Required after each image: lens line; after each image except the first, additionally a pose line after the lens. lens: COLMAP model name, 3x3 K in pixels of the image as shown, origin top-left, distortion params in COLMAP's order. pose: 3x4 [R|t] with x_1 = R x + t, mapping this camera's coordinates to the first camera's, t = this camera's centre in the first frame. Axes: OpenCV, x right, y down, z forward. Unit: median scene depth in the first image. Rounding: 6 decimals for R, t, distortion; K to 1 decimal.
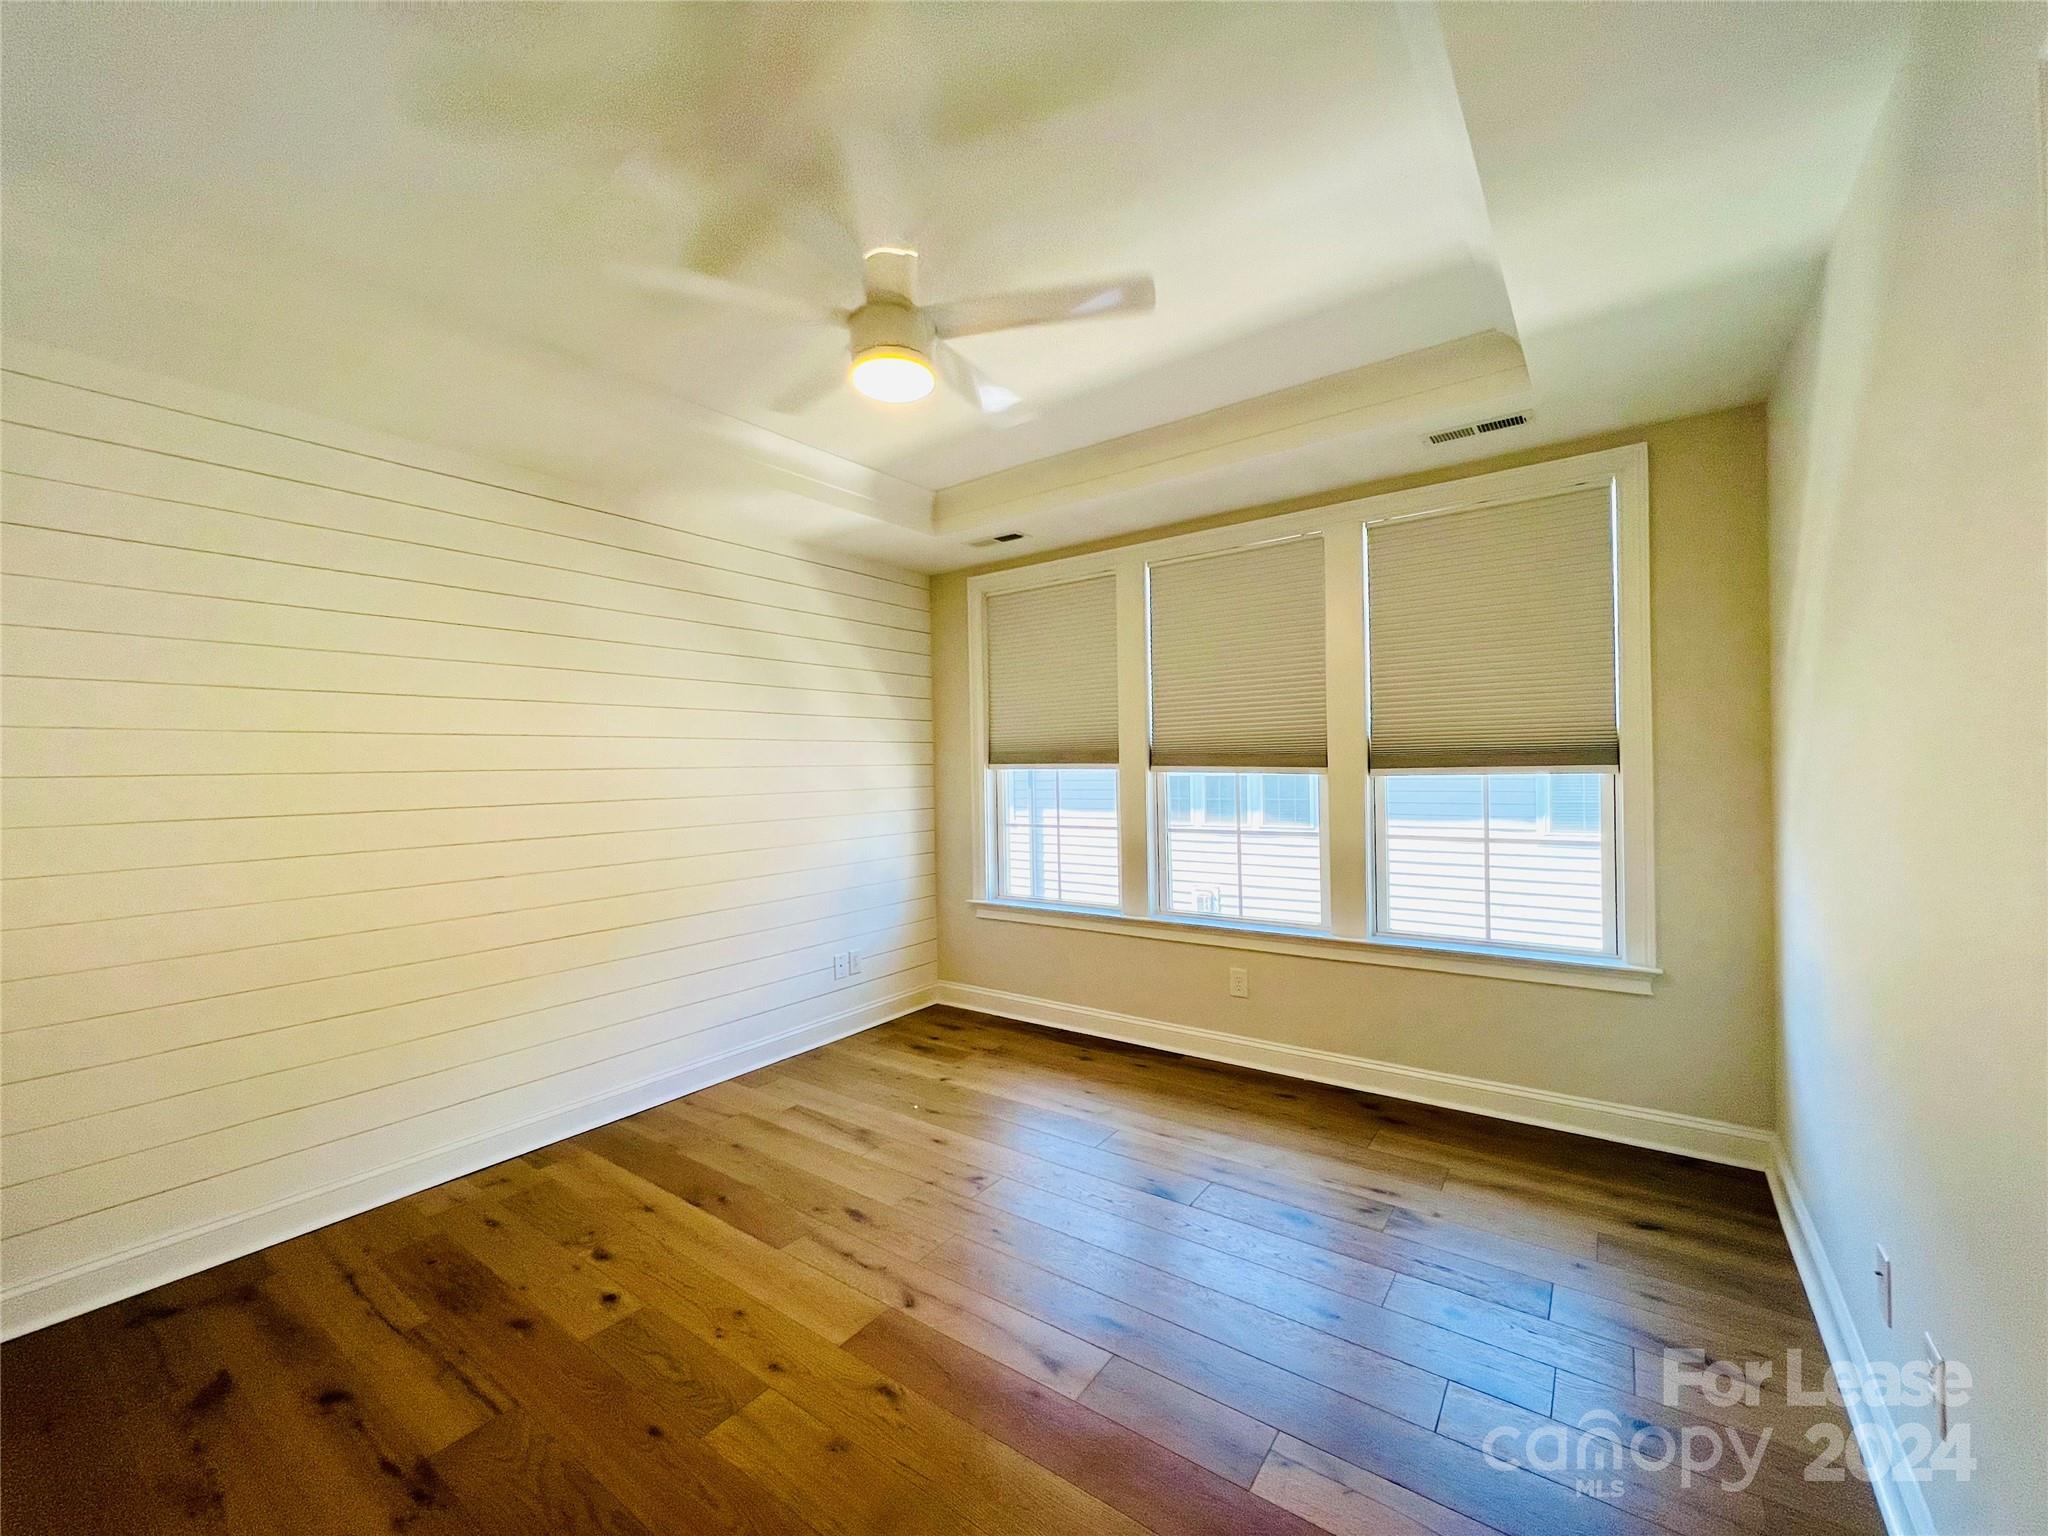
lens RADIAL K [[821.9, 0, 1073.4], [0, 821.9, 787.4], [0, 0, 1]] dist [-0.007381, 0.001573]
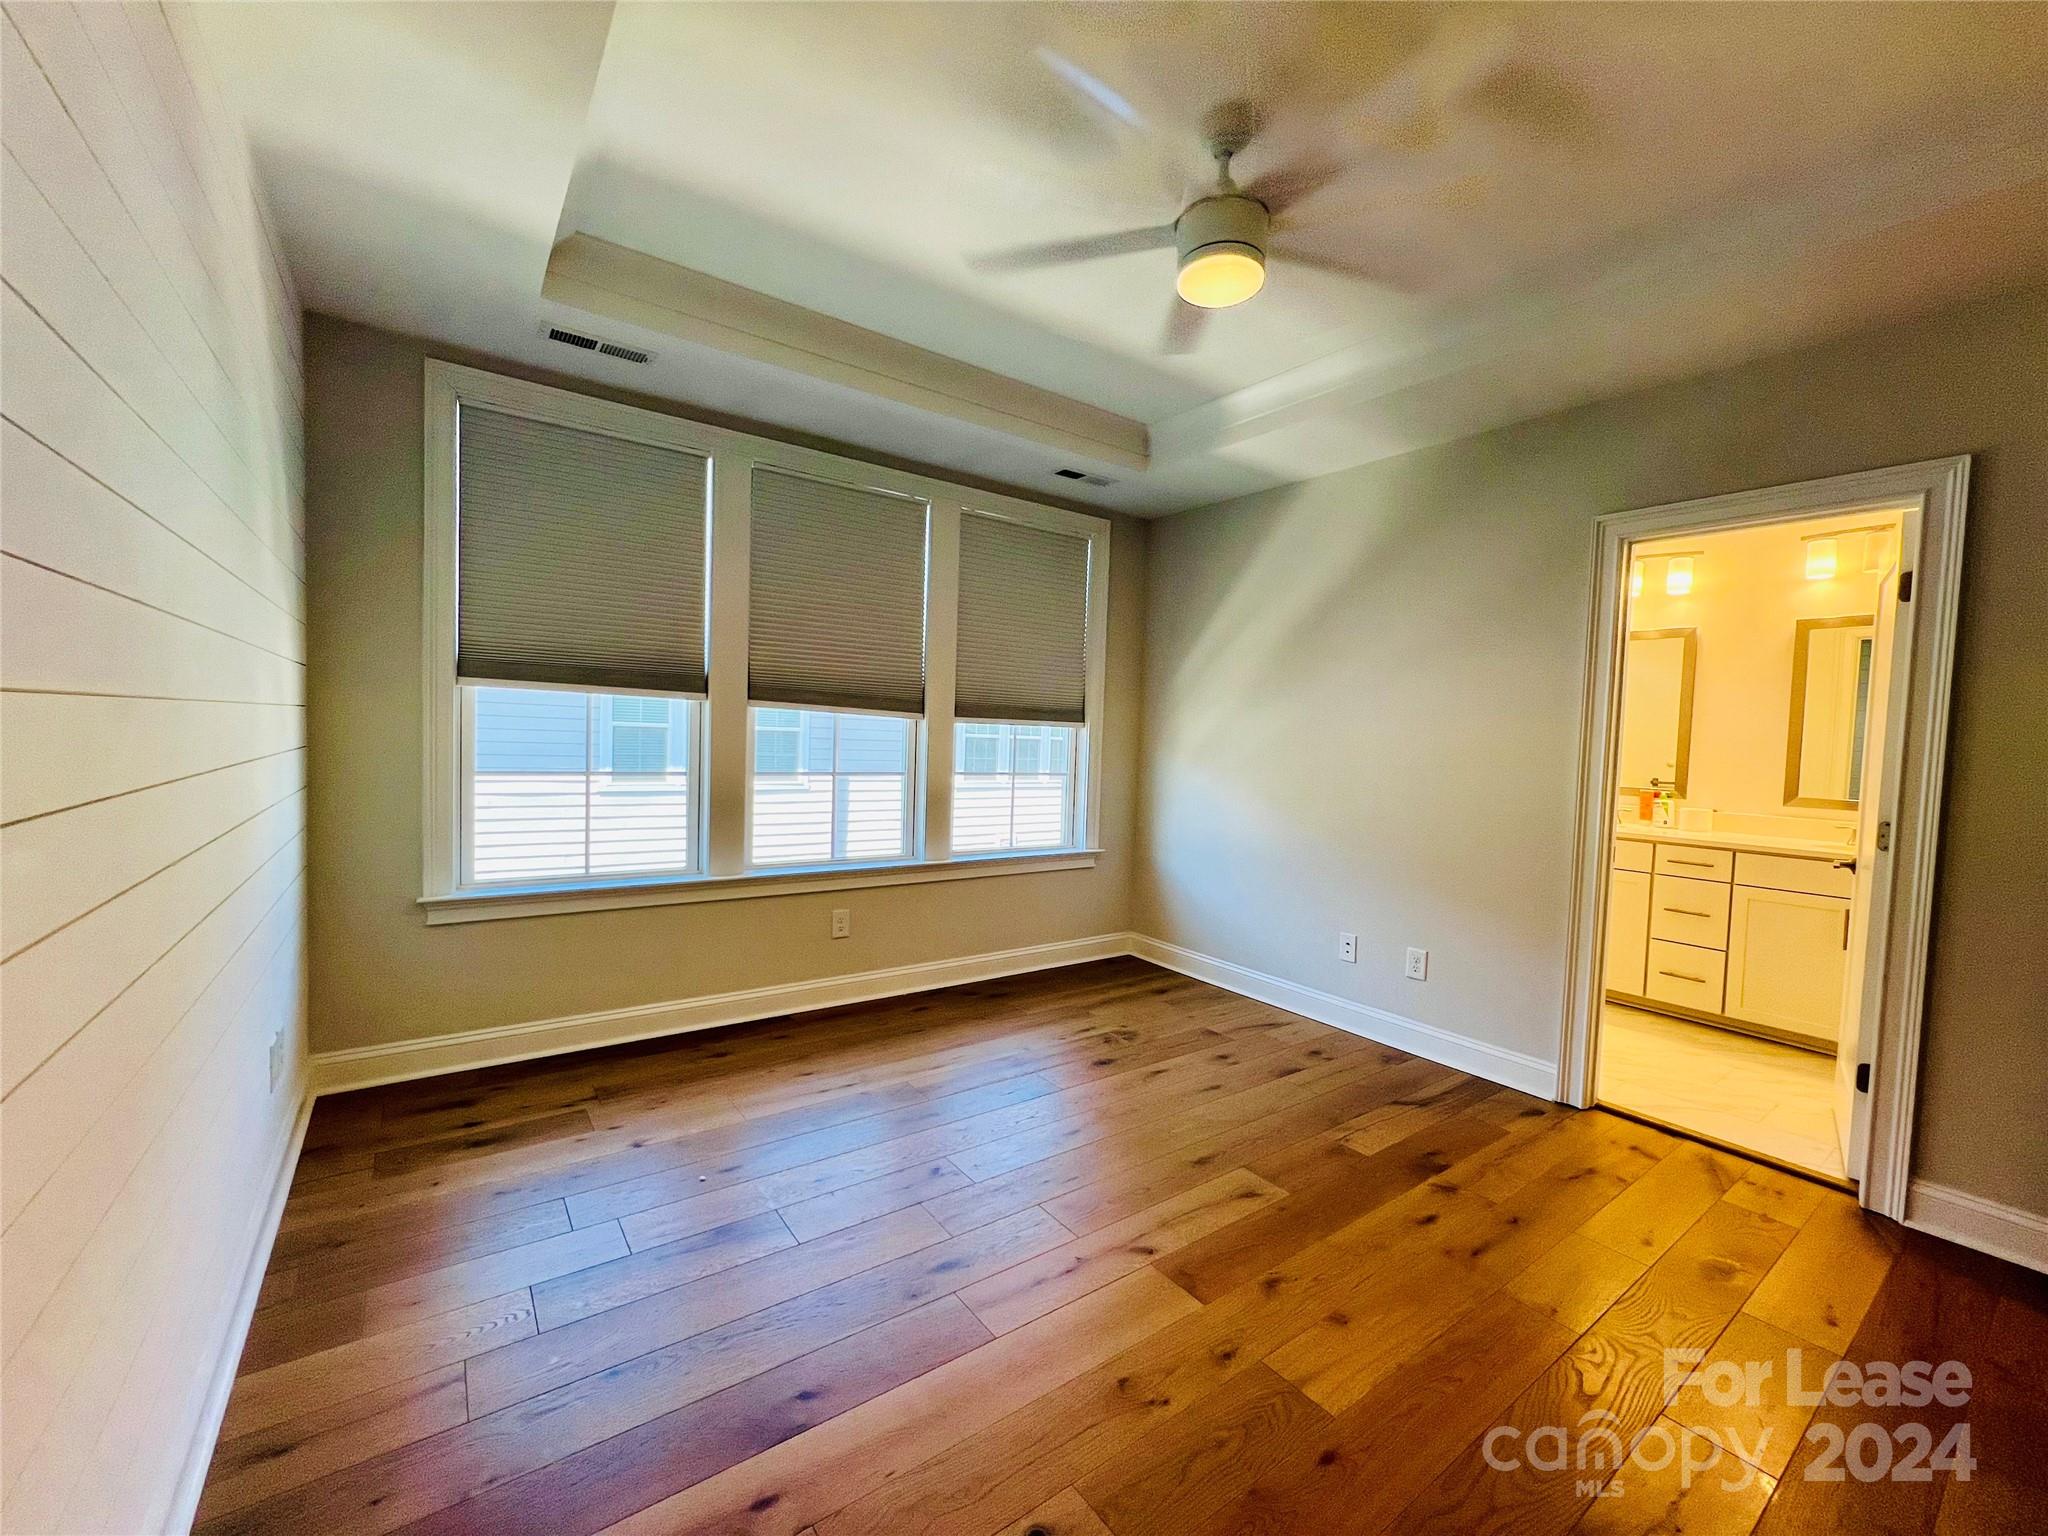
lens RADIAL K [[821.9, 0, 1016.4], [0, 821.9, 772.6], [0, 0, 1]] dist [-0.007381, 0.001573]
pose [[0.323548, -0.029555, 0.945750, -0.707341], [-0.038391, 0.998279, 0.044331, 0.001899], [-0.945433, -0.050652, 0.321857, 0.509495]]
